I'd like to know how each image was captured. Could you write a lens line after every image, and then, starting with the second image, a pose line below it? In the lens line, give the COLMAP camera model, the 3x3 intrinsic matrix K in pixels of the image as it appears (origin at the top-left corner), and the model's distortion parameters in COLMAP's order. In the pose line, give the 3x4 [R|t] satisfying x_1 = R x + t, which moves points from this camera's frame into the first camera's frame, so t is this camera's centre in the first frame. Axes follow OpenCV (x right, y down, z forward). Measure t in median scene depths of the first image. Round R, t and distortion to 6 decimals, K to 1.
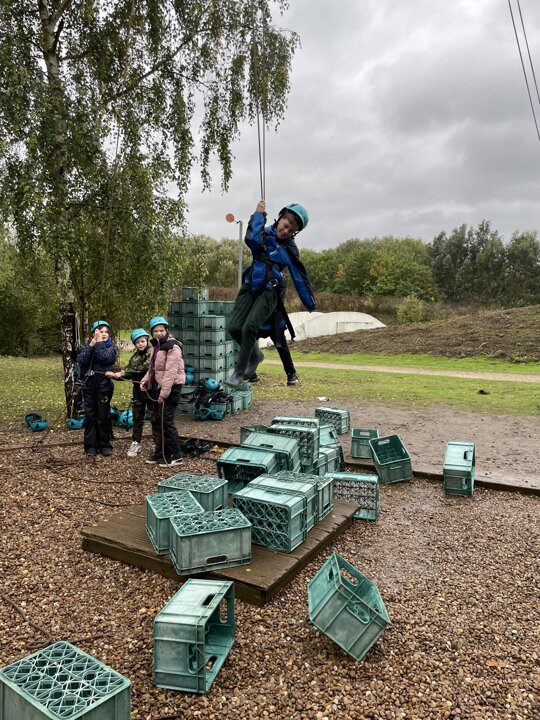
lens RADIAL K [[551.7, 0, 267.5], [0, 551.7, 356.5], [0, 0, 1]] dist [0.087036, -0.115433]
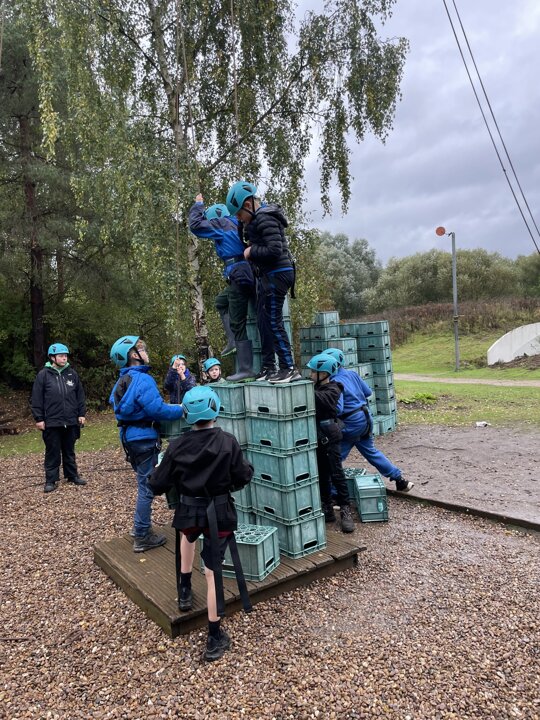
lens RADIAL K [[551.7, 0, 263.3], [0, 551.7, 351.4], [0, 0, 1]] dist [0.087036, -0.115433]
pose [[0.897355, -0.060627, -0.437124, 0.211258], [0.038555, 0.997501, -0.059201, 0.002131], [0.439621, 0.036271, 0.897451, 0.055341]]
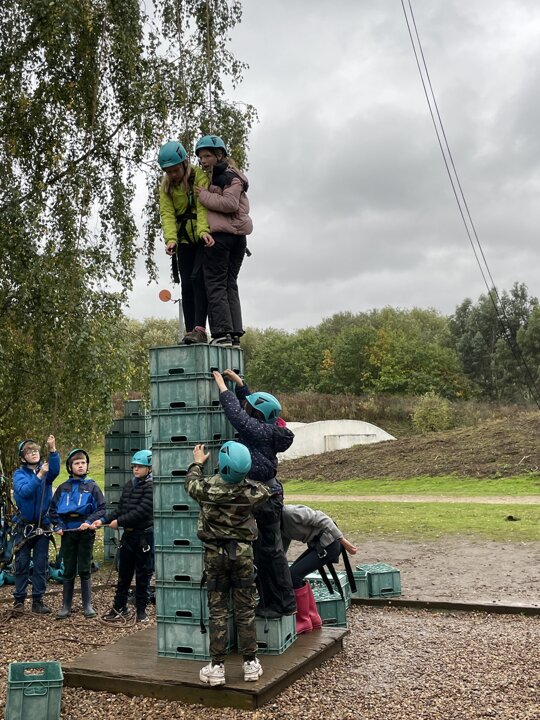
lens RADIAL K [[864.3, 0, 275.3], [0, 864.3, 354.4], [0, 0, 1]] dist [0.083284, 0.000000]
pose [[0.996838, -0.039418, 0.068999, -0.020639], [0.049921, 0.986208, -0.157804, 0.017279], [-0.061828, 0.160749, 0.985057, -0.259835]]
